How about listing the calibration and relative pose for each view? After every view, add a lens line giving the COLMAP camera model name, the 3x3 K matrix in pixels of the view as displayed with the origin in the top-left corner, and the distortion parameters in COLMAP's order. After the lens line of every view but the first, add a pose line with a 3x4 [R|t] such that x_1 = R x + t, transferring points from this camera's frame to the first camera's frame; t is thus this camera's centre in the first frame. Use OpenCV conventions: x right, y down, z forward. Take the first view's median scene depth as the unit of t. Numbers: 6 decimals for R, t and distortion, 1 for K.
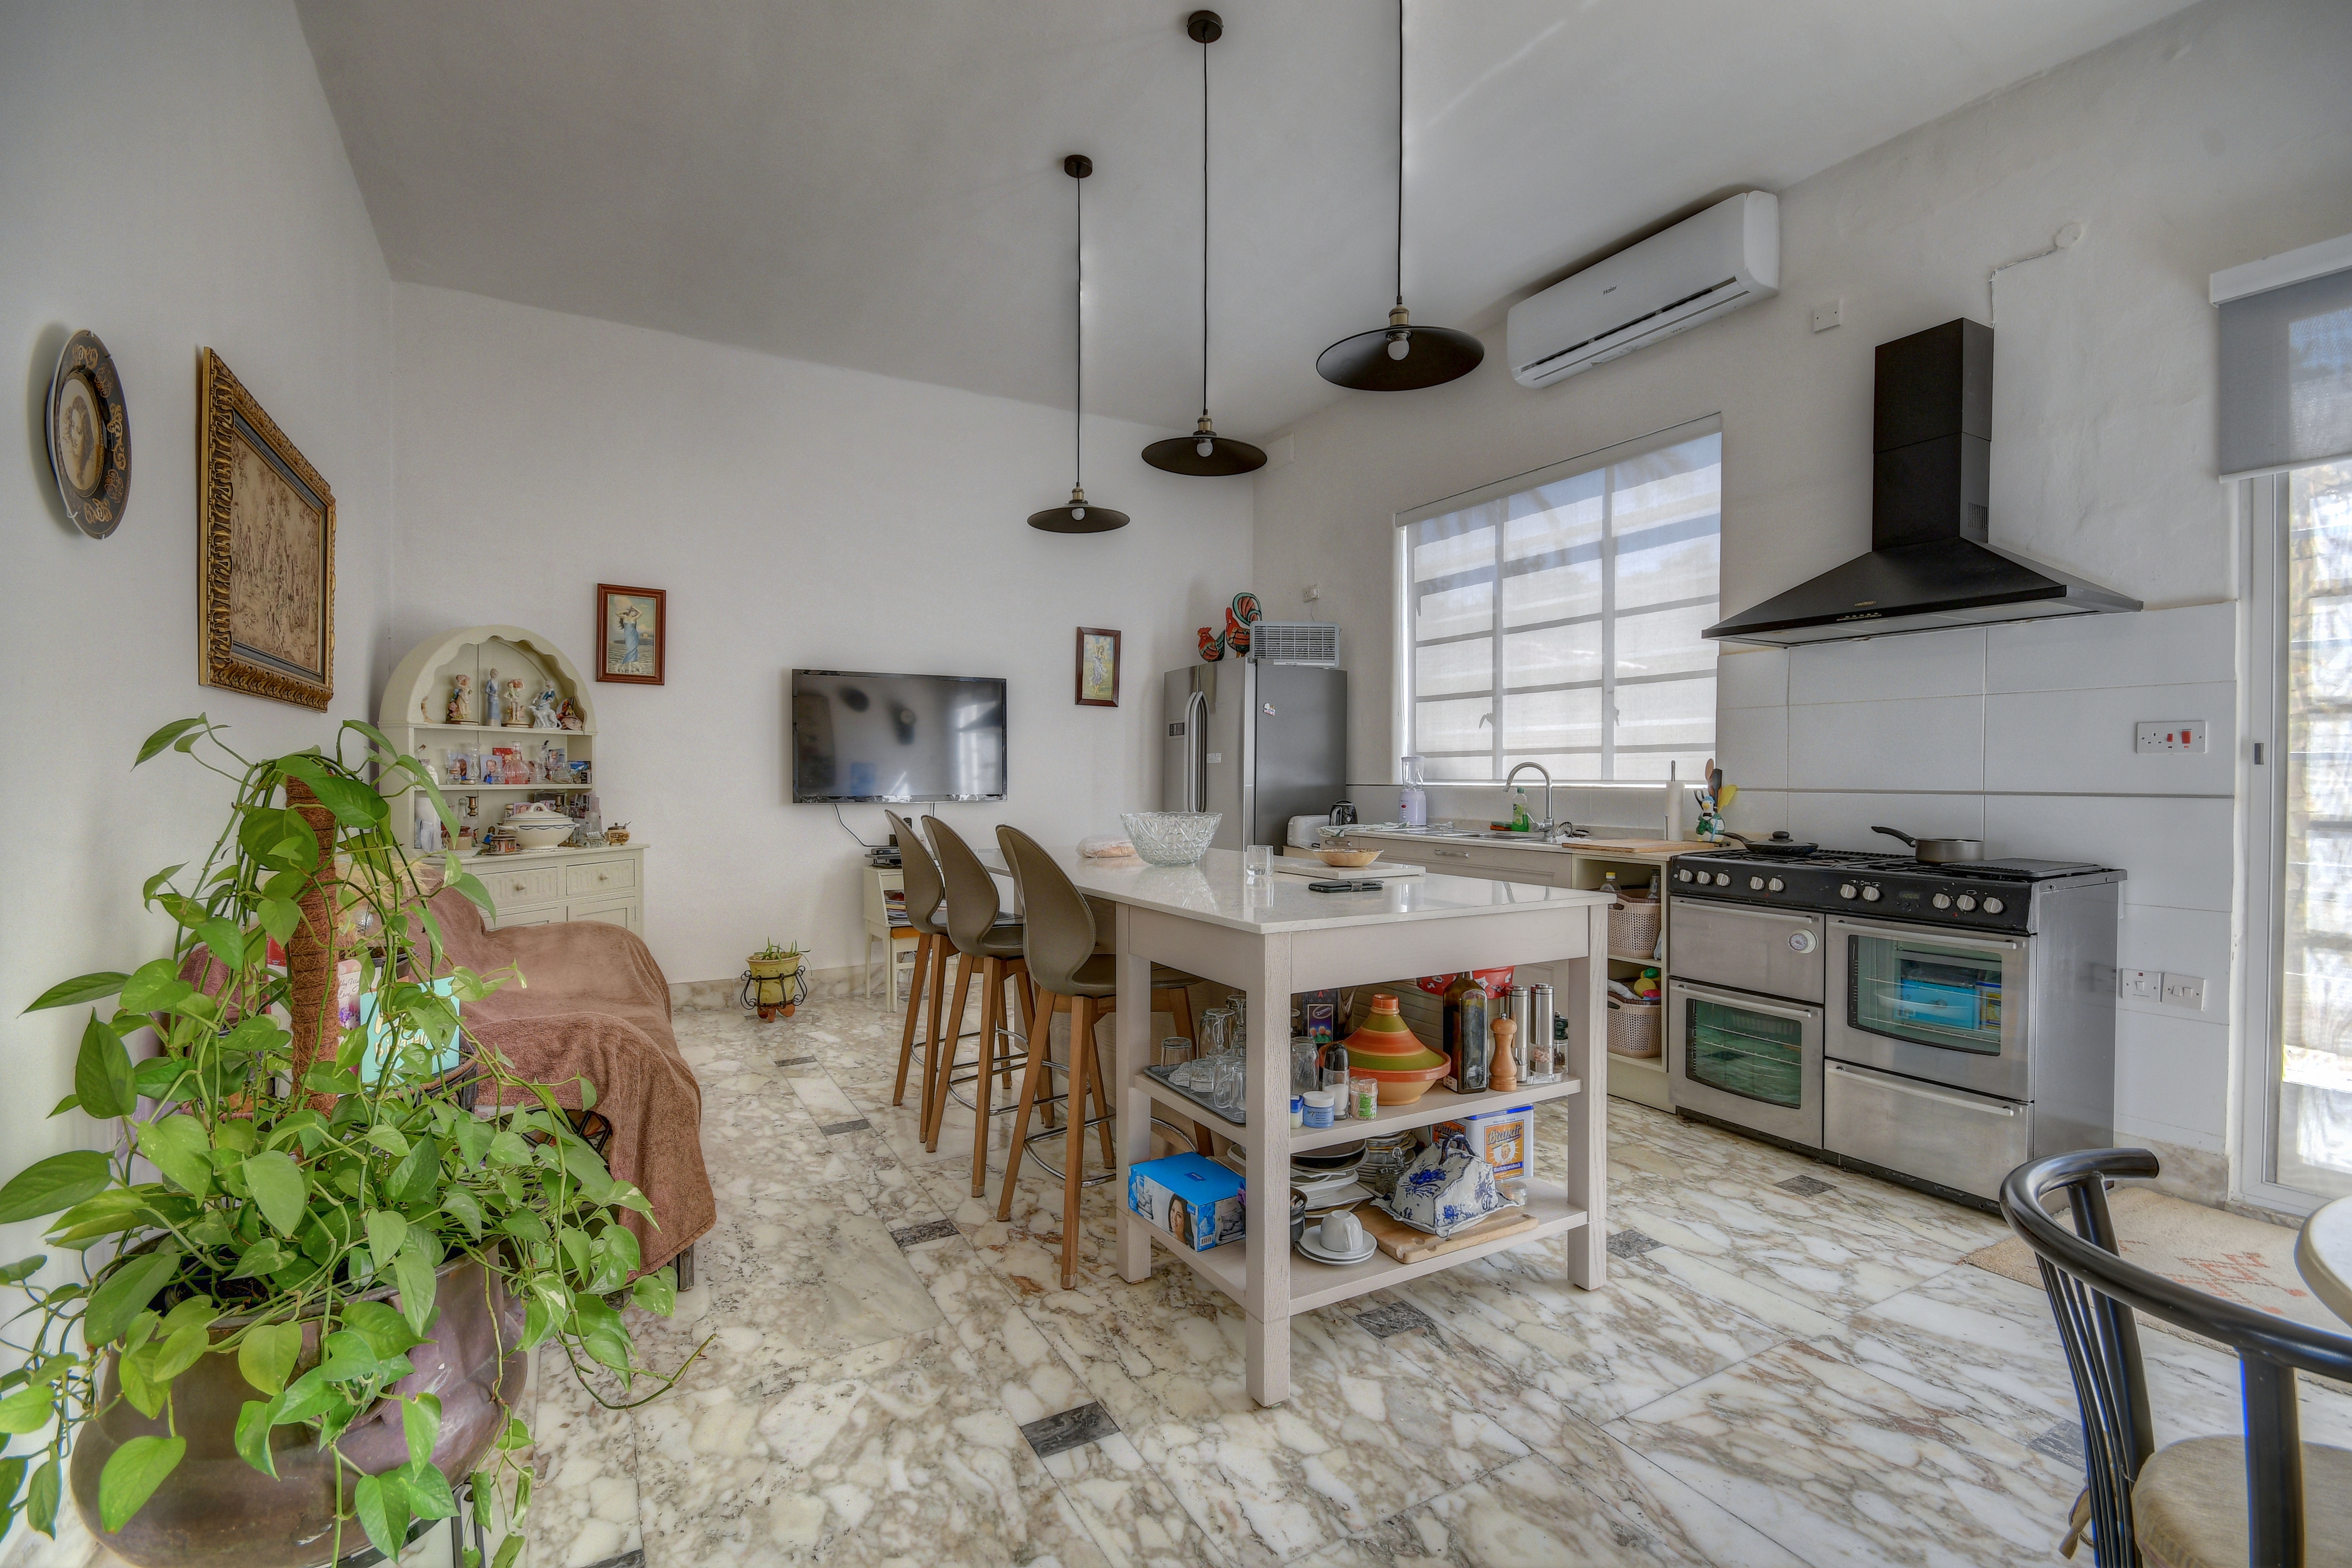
lens RADIAL K [[1041.9, 0, 1172.2], [0, 1041.9, 782.9], [0, 0, 1]] dist [0.000515, -0.001104]
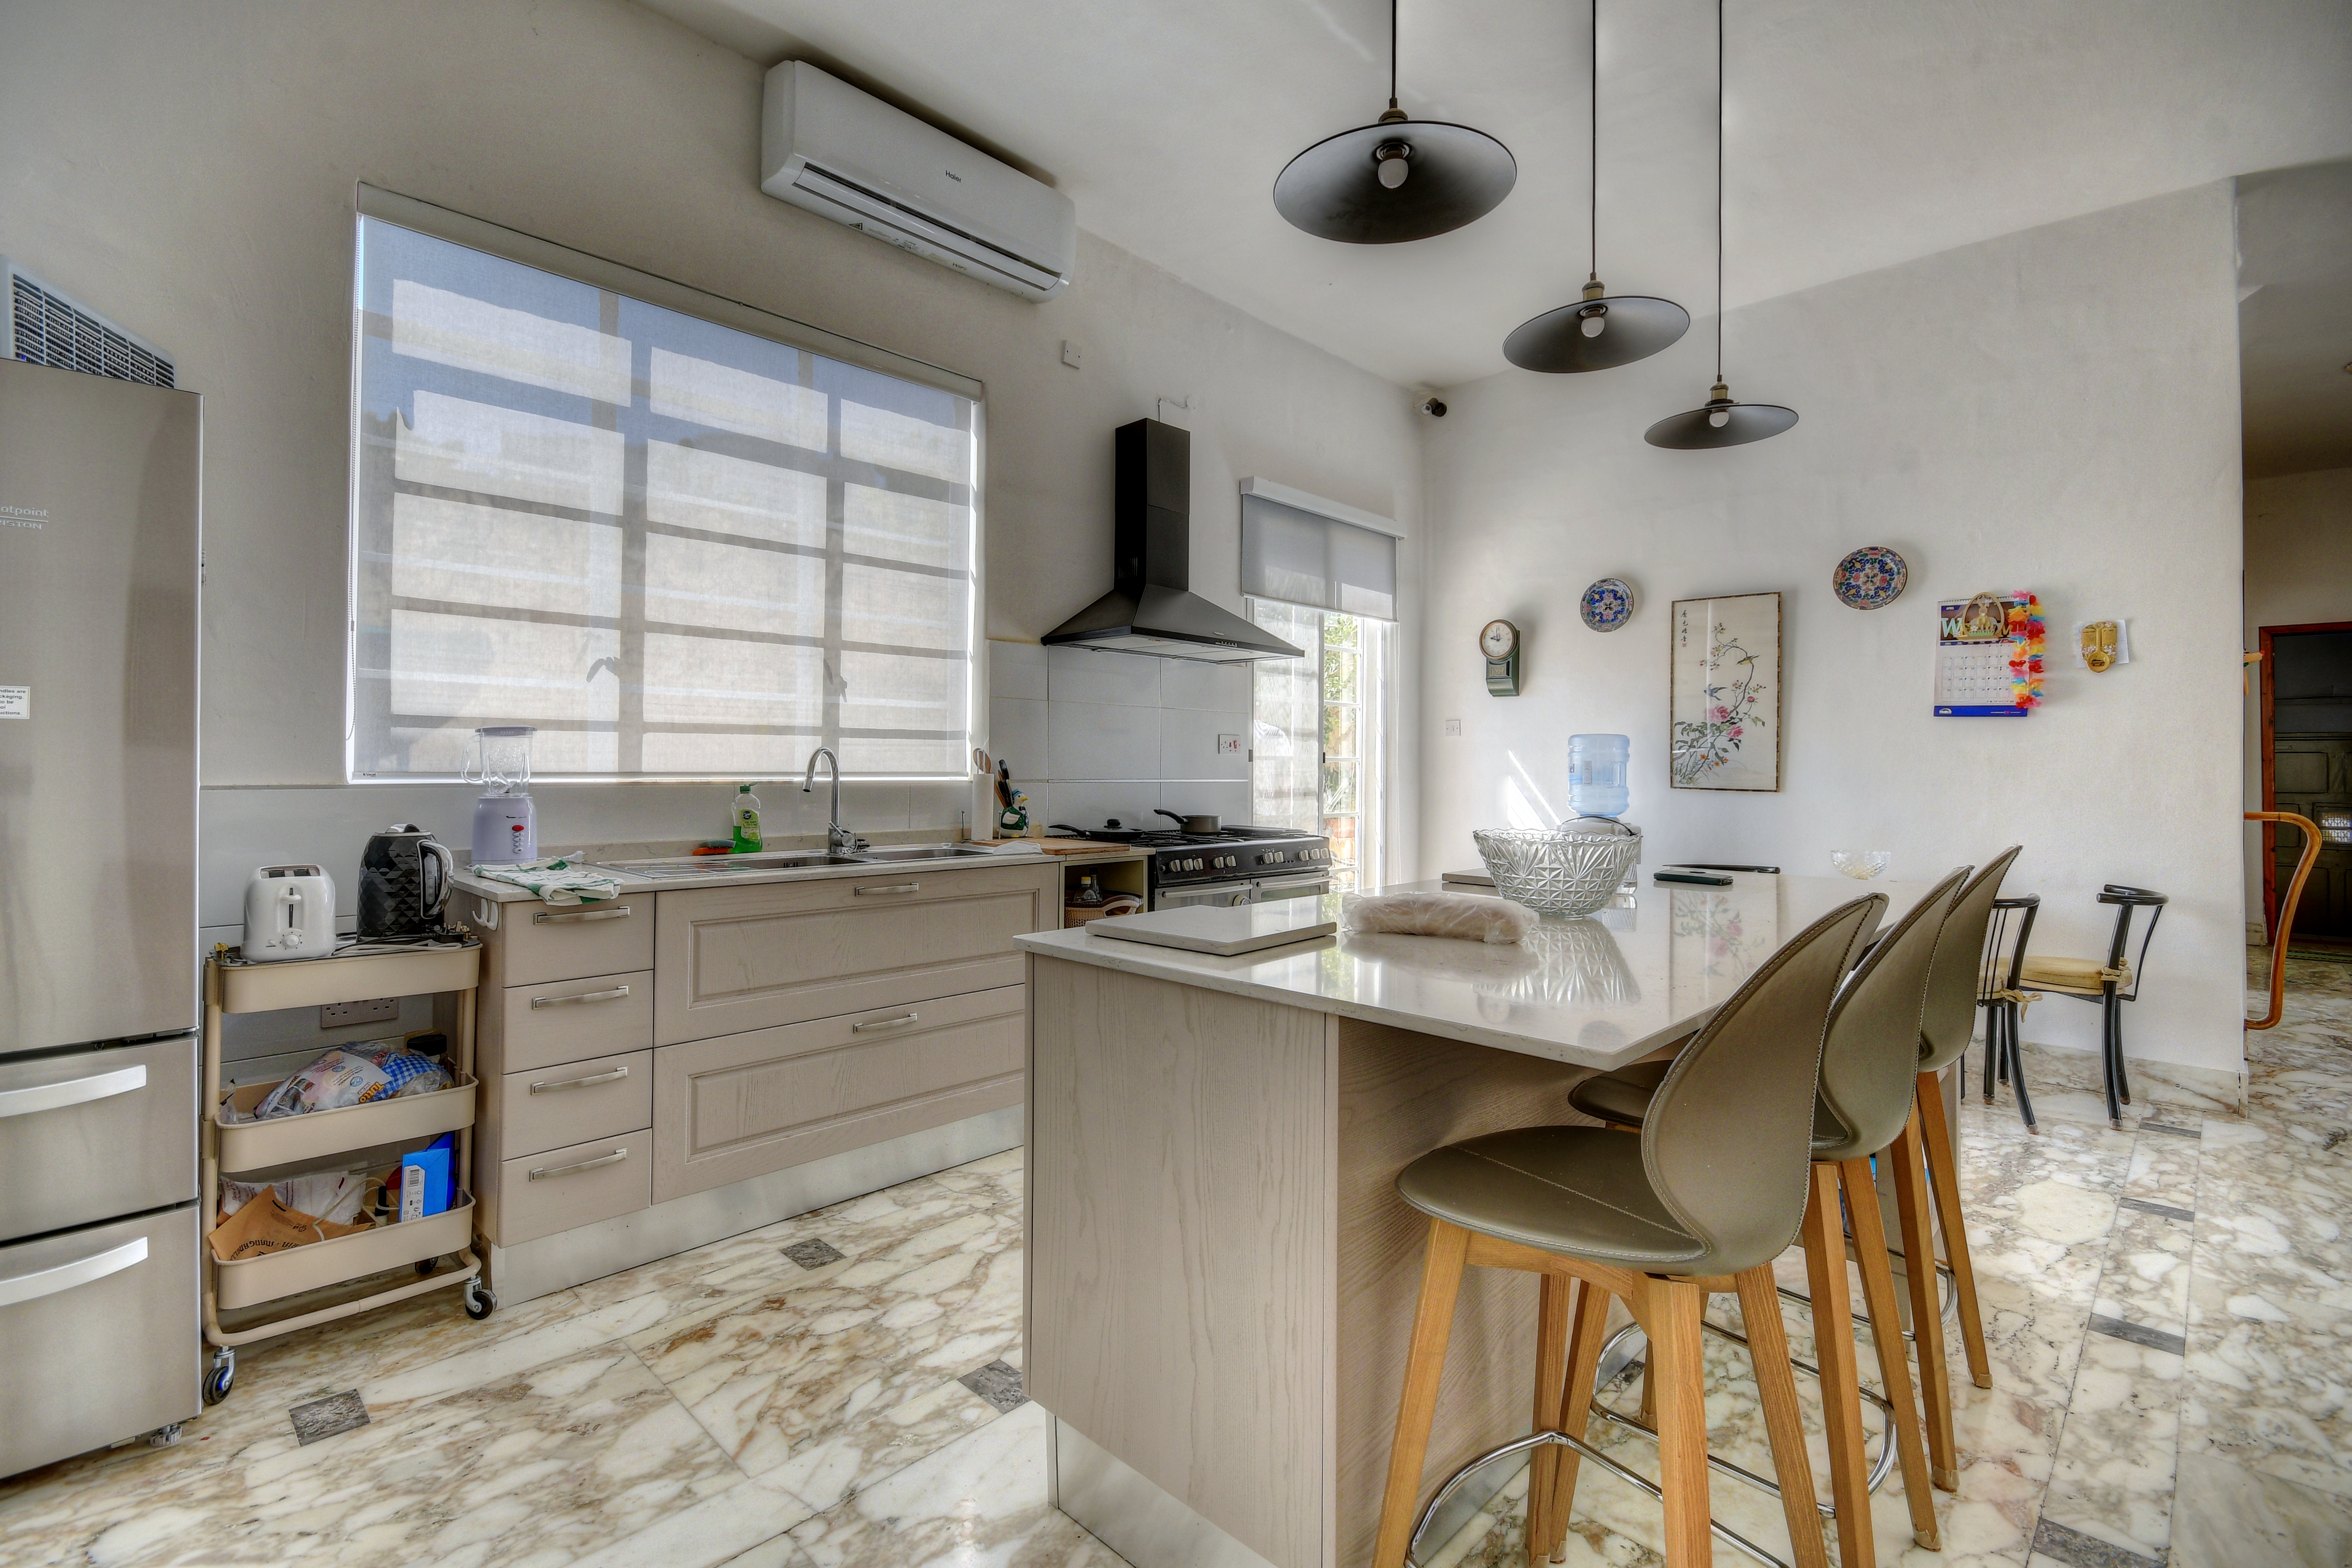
lens RADIAL K [[1041.9, 0, 1171.5], [0, 1041.9, 764.1], [0, 0, 1]] dist [0.000515, -0.001104]
pose [[-0.267641, -0.004417, 0.963509, -0.382990], [-0.003367, 0.999988, 0.003649, -0.012478], [-0.963513, -0.002268, -0.267653, 0.965438]]
